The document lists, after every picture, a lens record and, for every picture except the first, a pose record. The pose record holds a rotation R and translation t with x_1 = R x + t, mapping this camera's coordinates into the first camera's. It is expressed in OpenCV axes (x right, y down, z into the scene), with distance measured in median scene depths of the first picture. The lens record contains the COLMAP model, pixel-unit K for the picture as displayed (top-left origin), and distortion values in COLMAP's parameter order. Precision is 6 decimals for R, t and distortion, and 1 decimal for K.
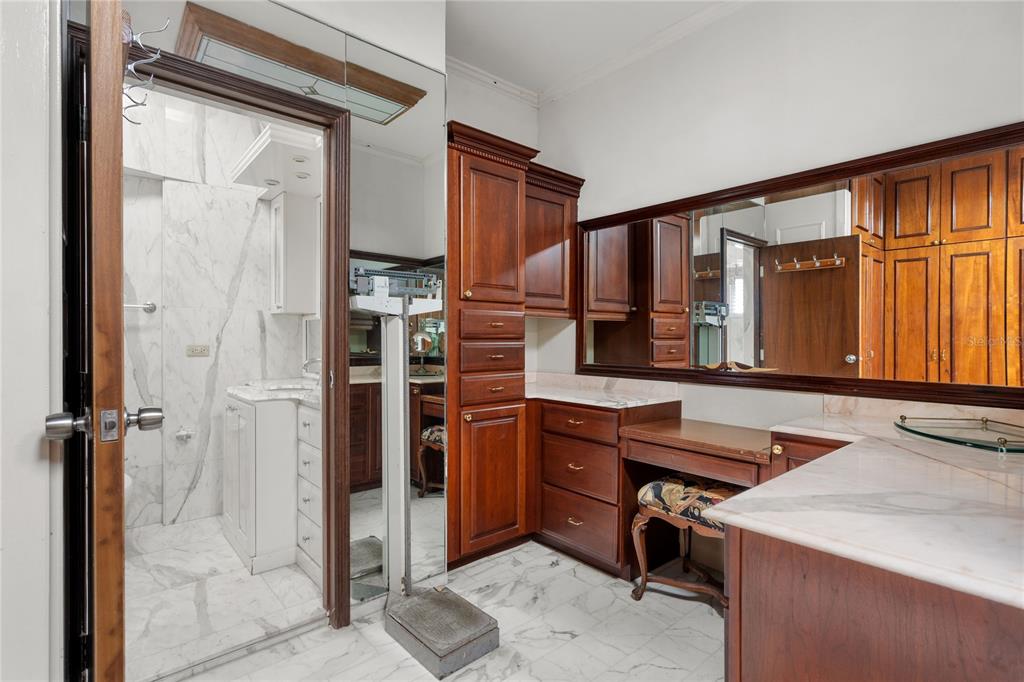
lens RADIAL K [[493.7, 0, 514.2], [0, 493.7, 338.6], [0, 0, 1]] dist [0.000588, 0.000107]
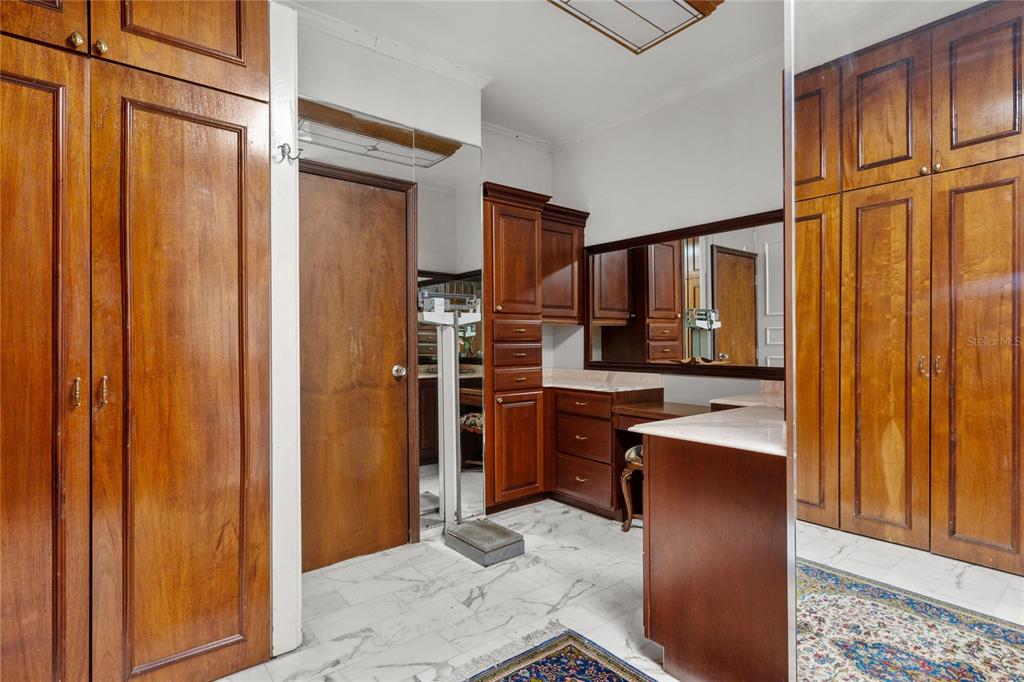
lens RADIAL K [[508.6, 0, 514.2], [0, 508.6, 340.8], [0, 0, 1]] dist [-0.001491, 0.001331]
pose [[0.999042, -0.008393, -0.042950, 0.006793], [0.008320, 0.999964, -0.001890, 0.001395], [0.042964, 0.001531, 0.999075, -0.375560]]
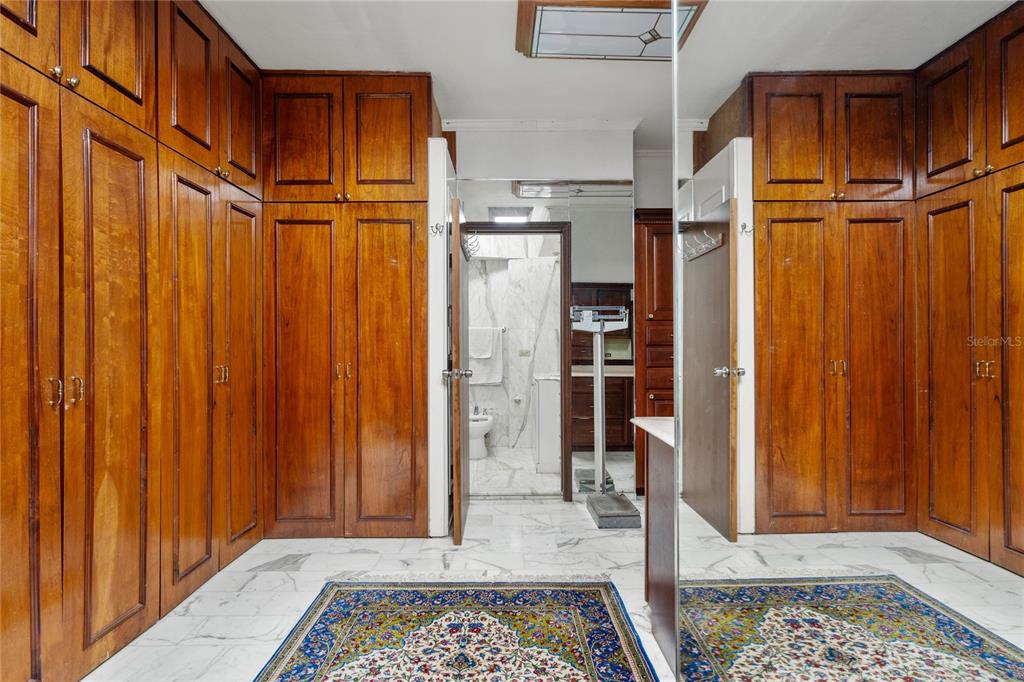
lens RADIAL K [[463.0, 0, 510.6], [0, 463.0, 345.4], [0, 0, 1]] dist [-0.012502, 0.001245]
pose [[0.762326, -0.004798, -0.647175, 0.495943], [0.004506, 0.999988, -0.002107, 0.000911], [0.647177, -0.001310, 0.762338, -0.372159]]
